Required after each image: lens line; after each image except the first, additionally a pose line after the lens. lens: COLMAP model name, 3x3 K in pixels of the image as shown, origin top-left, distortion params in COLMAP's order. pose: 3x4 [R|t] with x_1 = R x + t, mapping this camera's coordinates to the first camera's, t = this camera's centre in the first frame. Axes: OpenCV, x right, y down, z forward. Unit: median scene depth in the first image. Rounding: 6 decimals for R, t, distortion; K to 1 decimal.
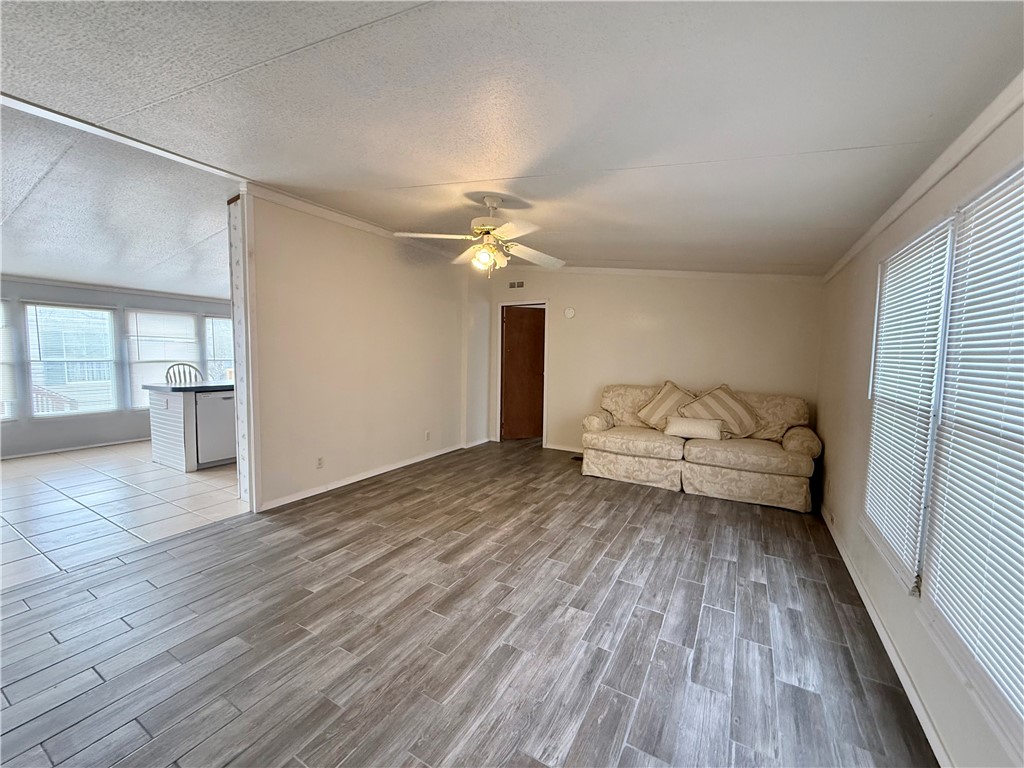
lens RADIAL K [[409.3, 0, 508.2], [0, 409.3, 384.3], [0, 0, 1]] dist [0.002002, 0.000226]
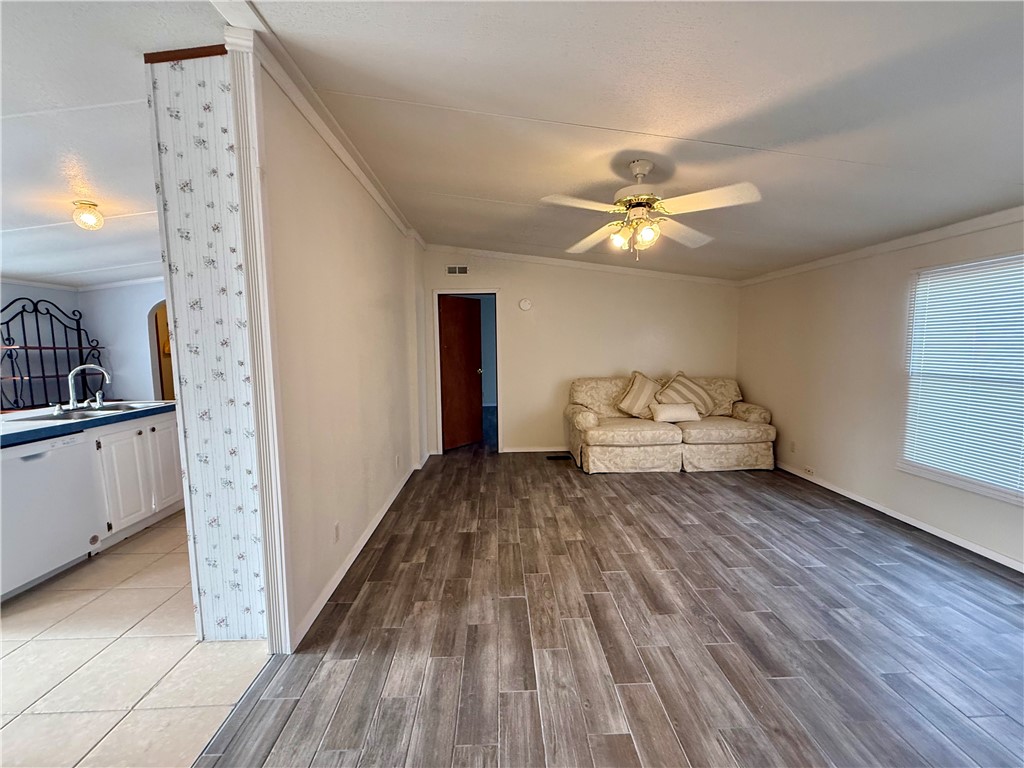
lens RADIAL K [[408.3, 0, 510.4], [0, 408.3, 384.7], [0, 0, 1]] dist [0.000682, 0.000099]
pose [[0.847359, -0.075057, 0.525689, -0.551706], [0.066086, 0.997170, 0.035851, -0.041301], [-0.526892, 0.004362, 0.849921, 0.330207]]
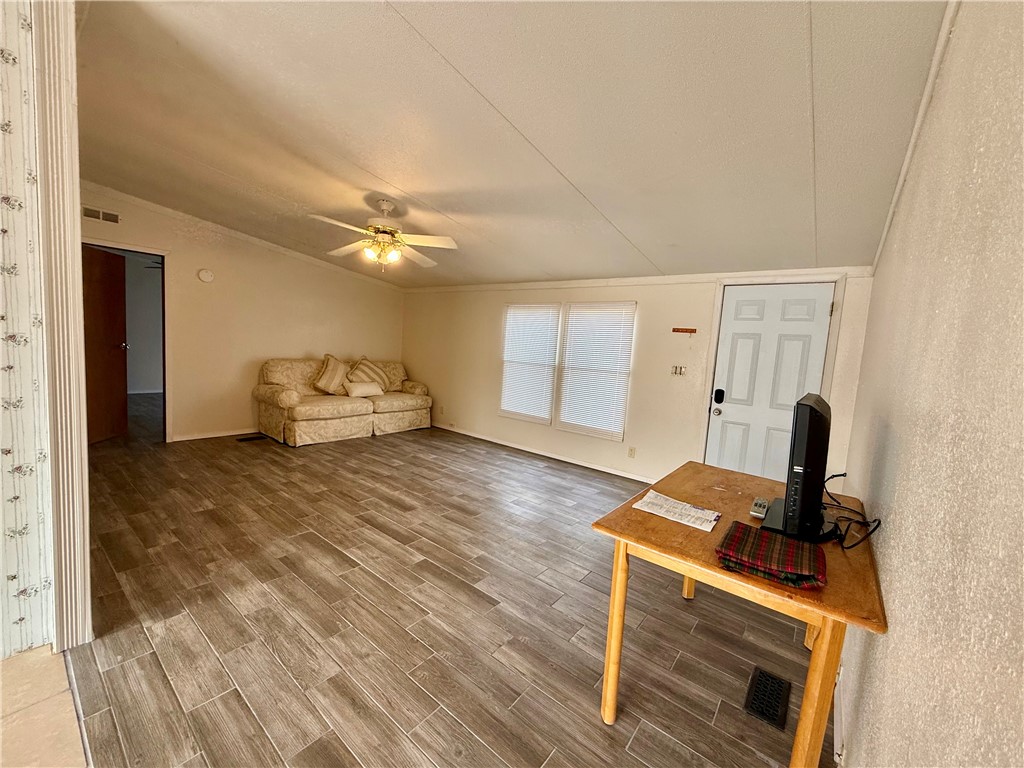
lens RADIAL K [[407.9, 0, 512.0], [0, 407.9, 384.0], [0, 0, 1]] dist [-0.002040, -0.000112]
pose [[0.142124, -0.097145, 0.985070, -0.884955], [0.008666, 0.995257, 0.096899, -0.040588], [-0.989811, -0.005235, 0.142291, 0.364846]]
